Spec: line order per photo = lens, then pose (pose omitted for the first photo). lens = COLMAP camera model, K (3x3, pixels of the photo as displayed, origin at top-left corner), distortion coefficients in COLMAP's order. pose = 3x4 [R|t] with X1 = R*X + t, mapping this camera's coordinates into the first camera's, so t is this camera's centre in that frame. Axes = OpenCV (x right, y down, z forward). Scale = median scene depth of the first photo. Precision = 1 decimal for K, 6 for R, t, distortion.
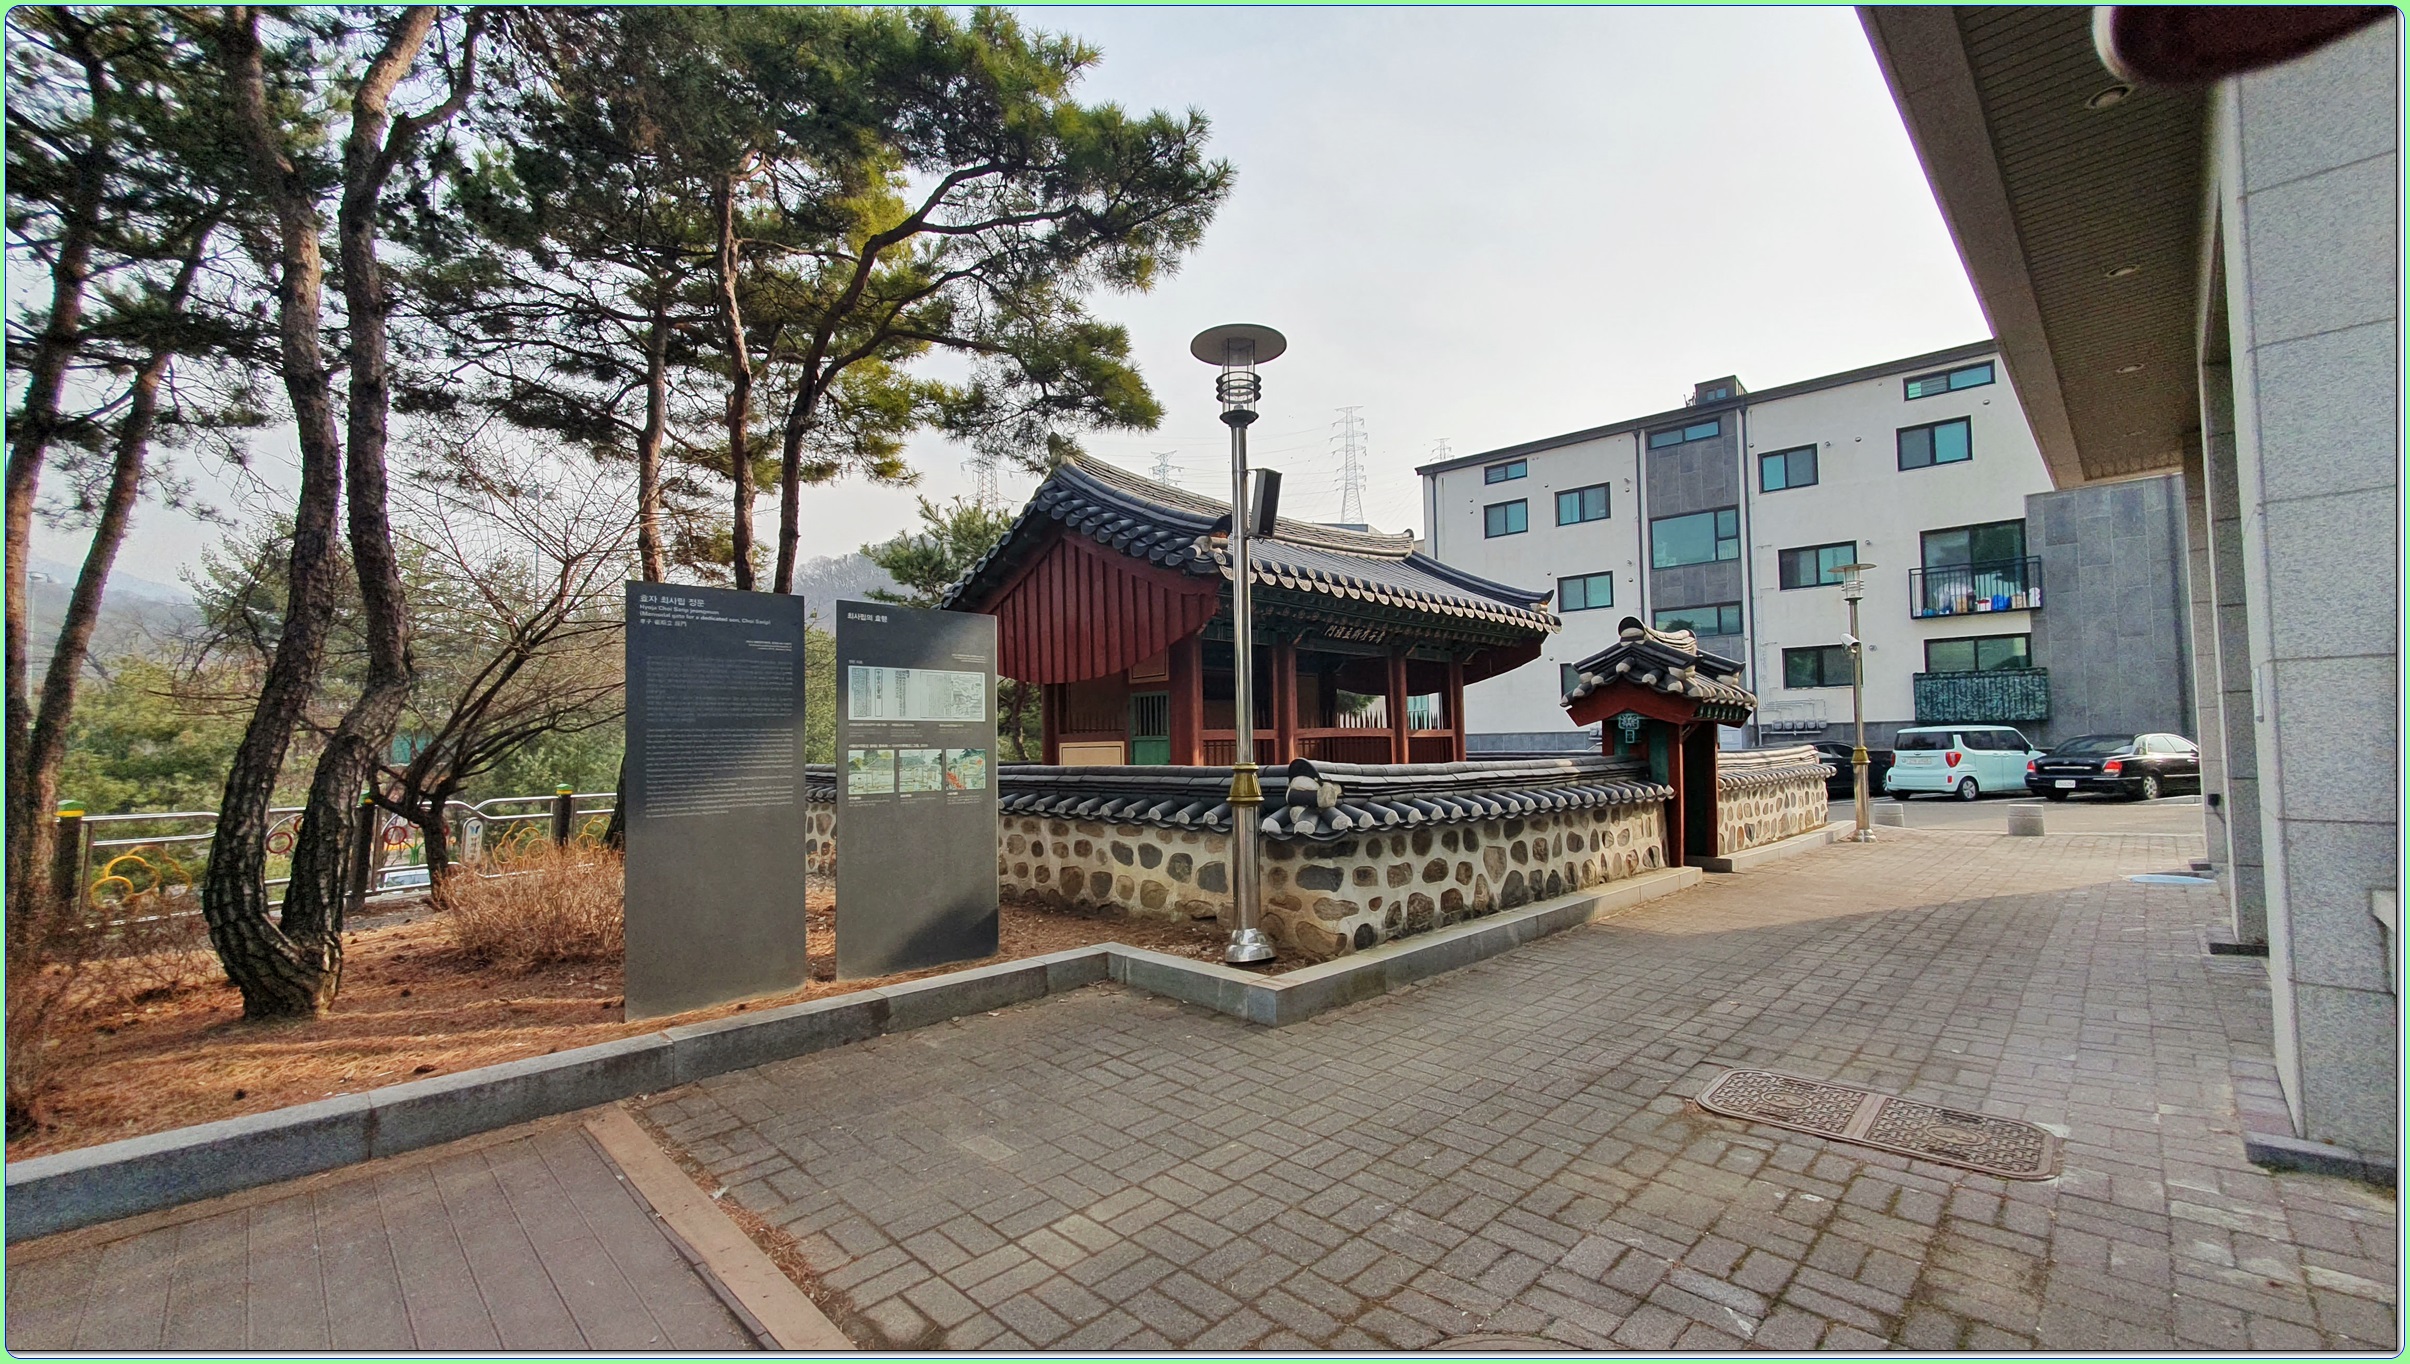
lens RADIAL K [[926.1, 0, 1179.8], [0, 926.1, 712.7], [0, 0, 1]] dist [0.012374, -0.002947]
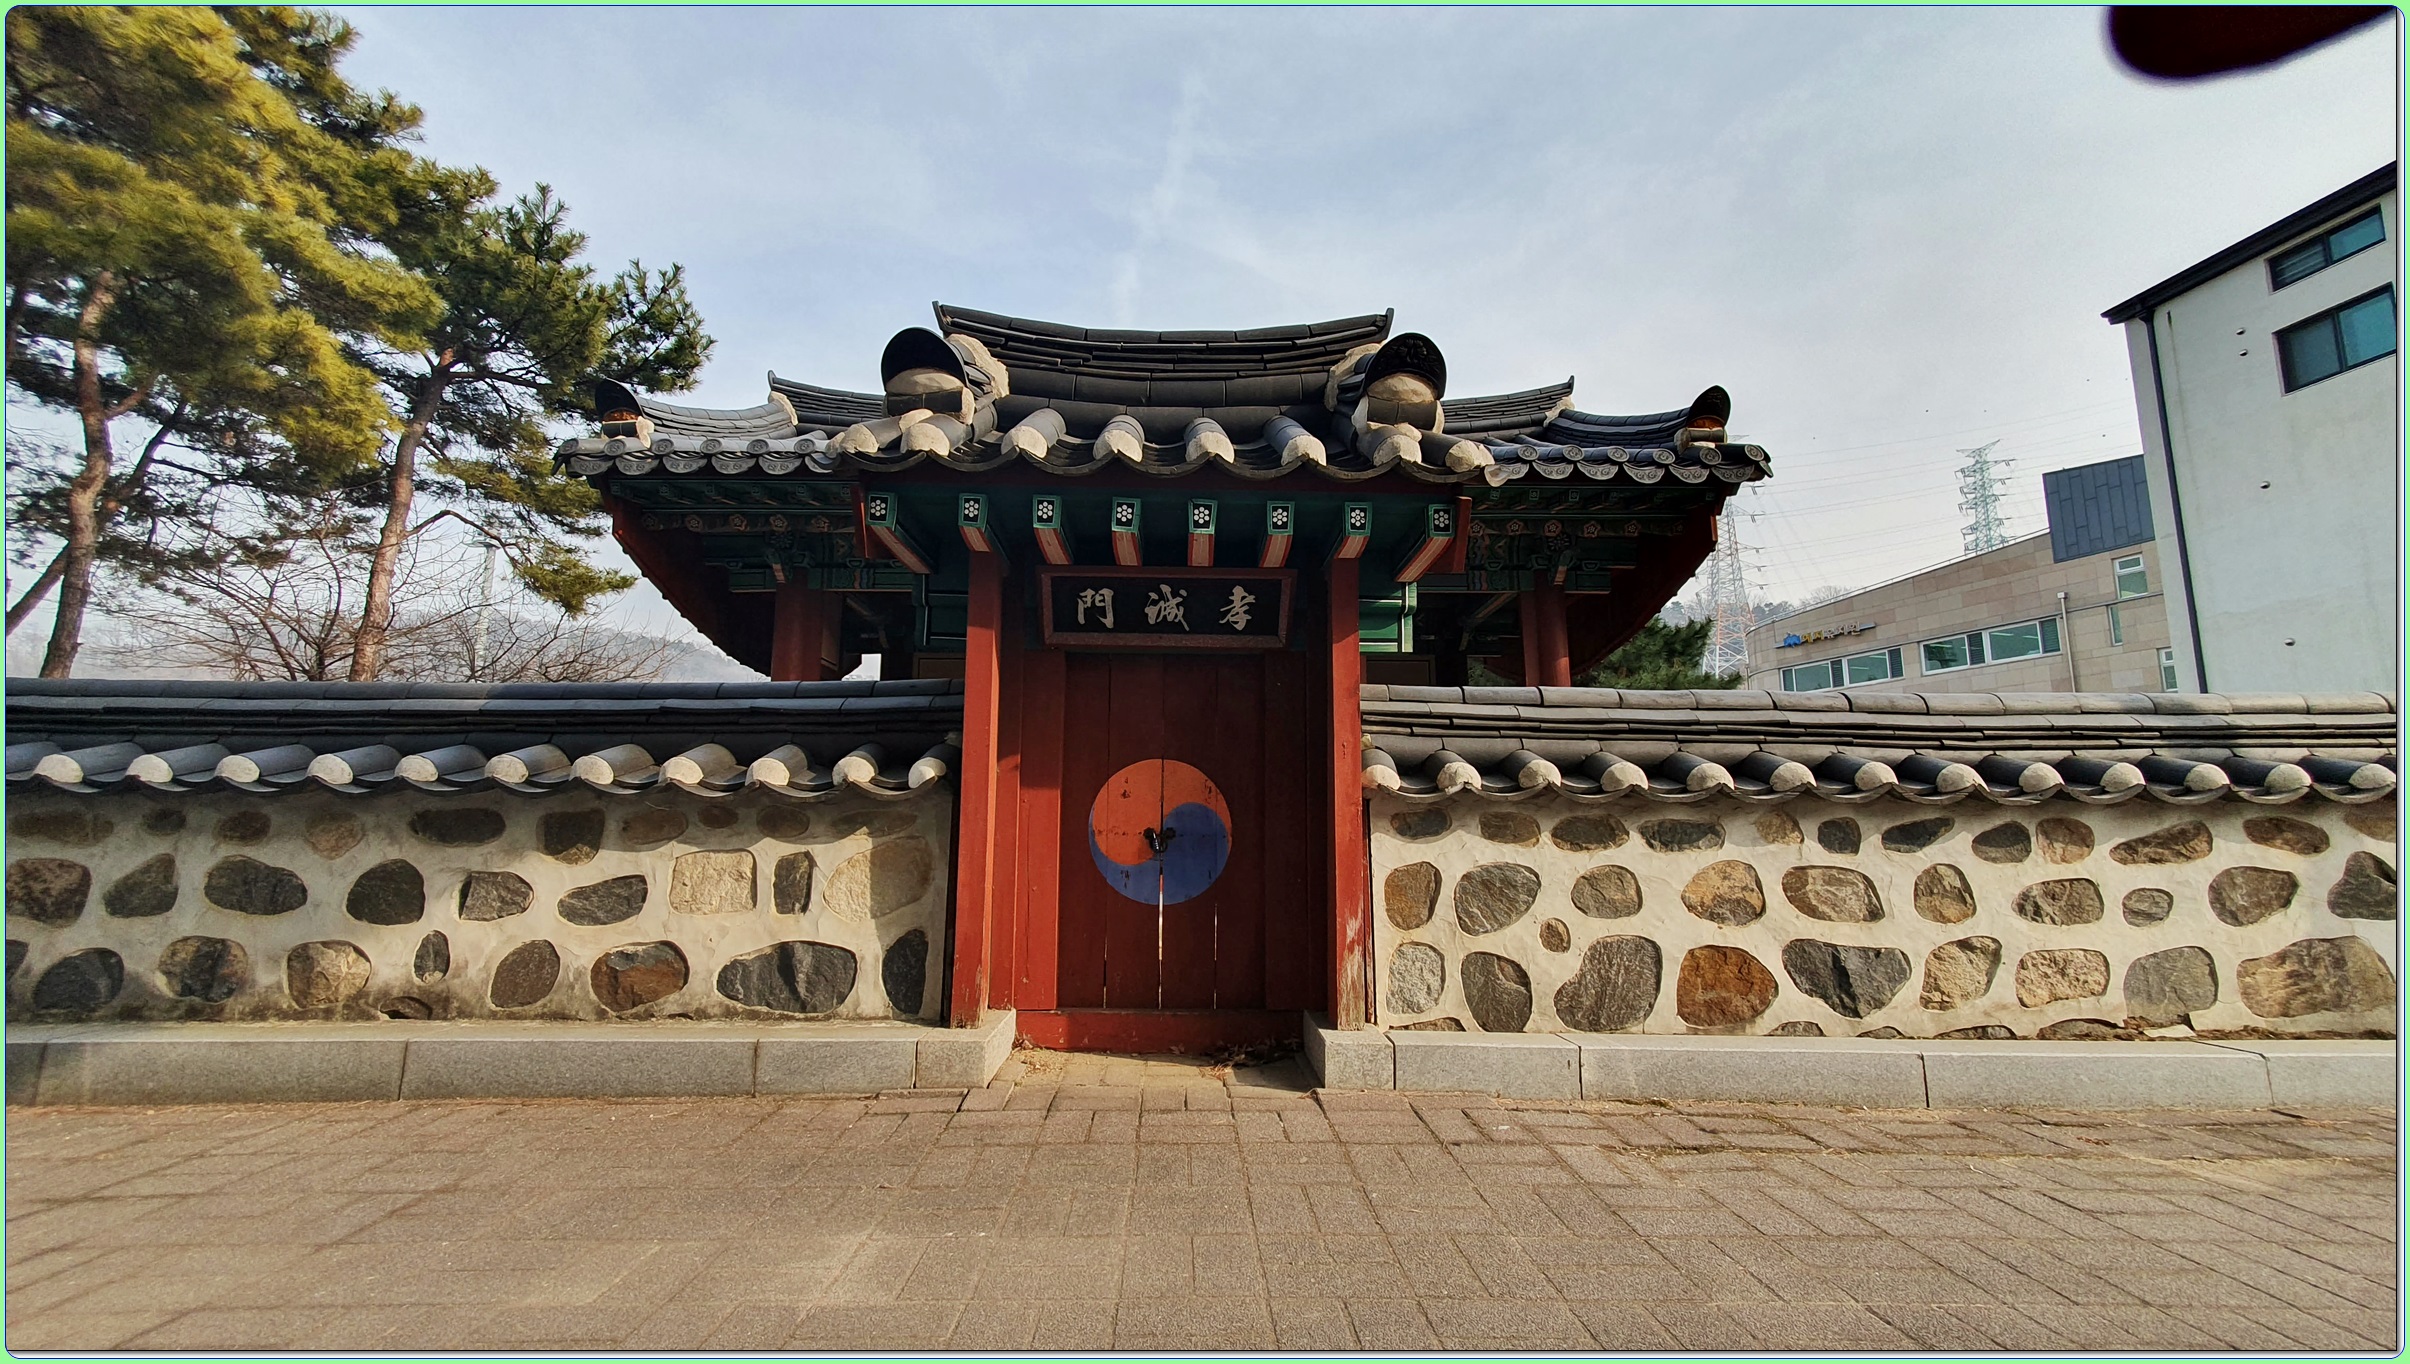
lens RADIAL K [[926.1, 0, 1202.9], [0, 926.1, 714.0], [0, 0, 1]] dist [0.012374, -0.002947]
pose [[0.729402, -0.073352, -0.680142, 1.068844], [0.010928, 0.995357, -0.095627, 0.124173], [0.683998, 0.062318, 0.726817, 1.094725]]
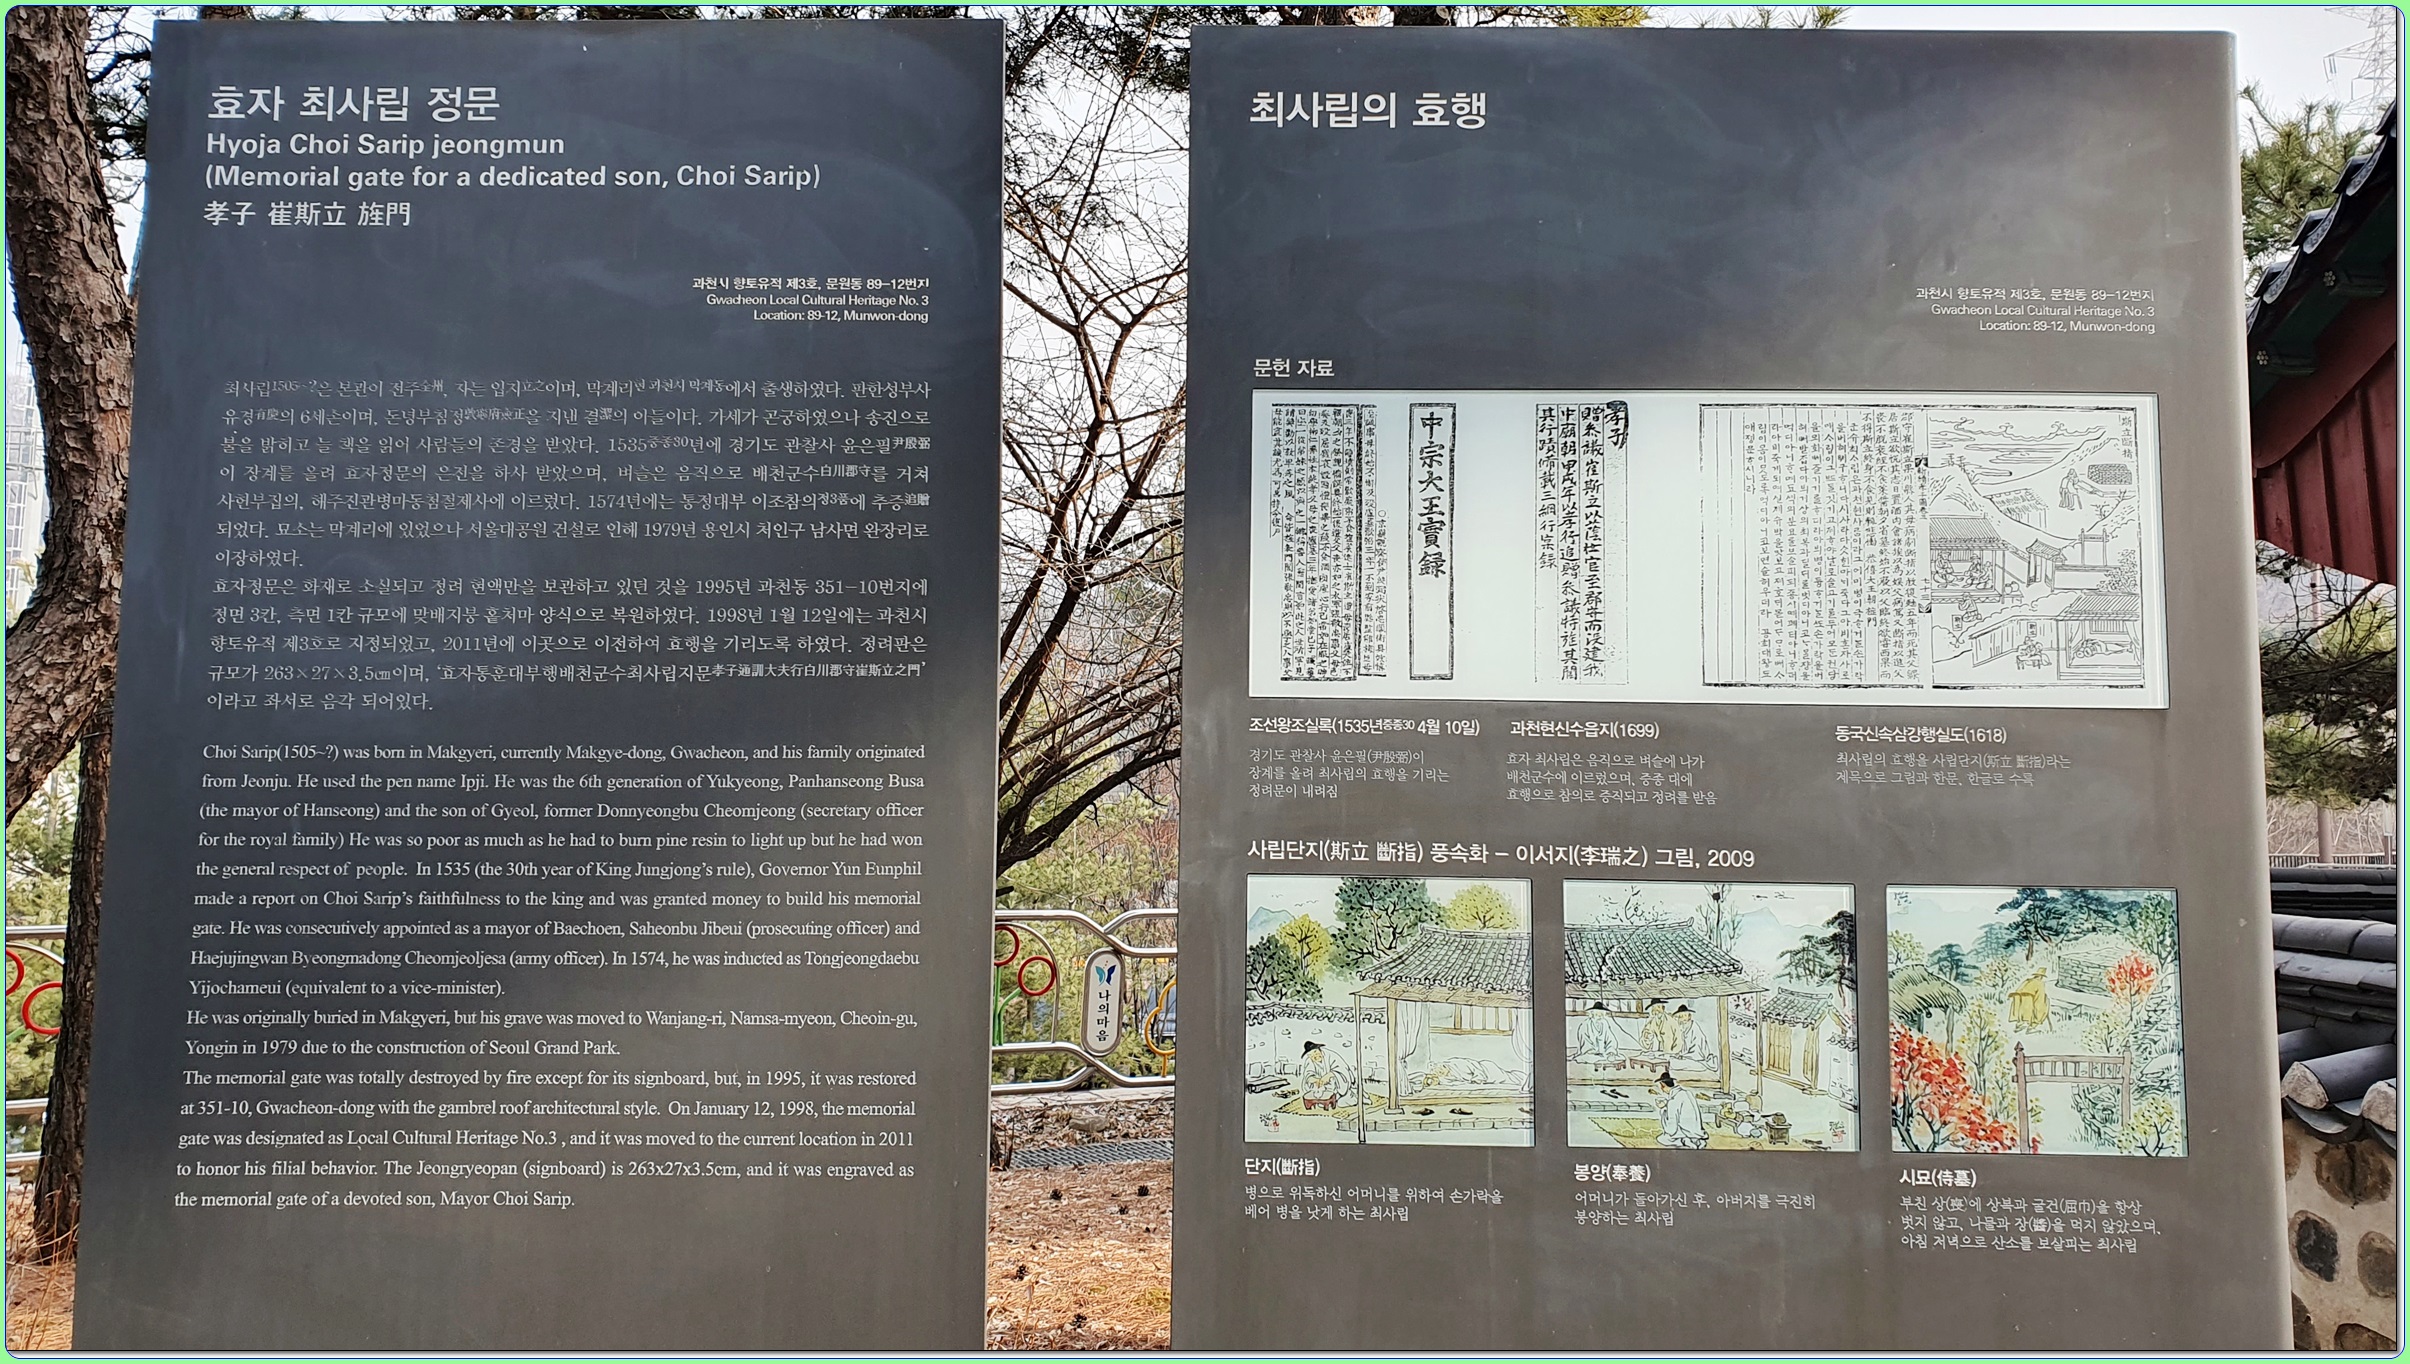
lens RADIAL K [[1832.7, 0, 1322.3], [0, 1832.7, 615.0], [0, 0, 1]] dist [0.041538, -0.046004]
pose [[0.724383, -0.046638, -0.687818, -0.080034], [0.005386, 0.998061, -0.062003, 0.009541], [0.689376, 0.041210, 0.723230, 0.543183]]
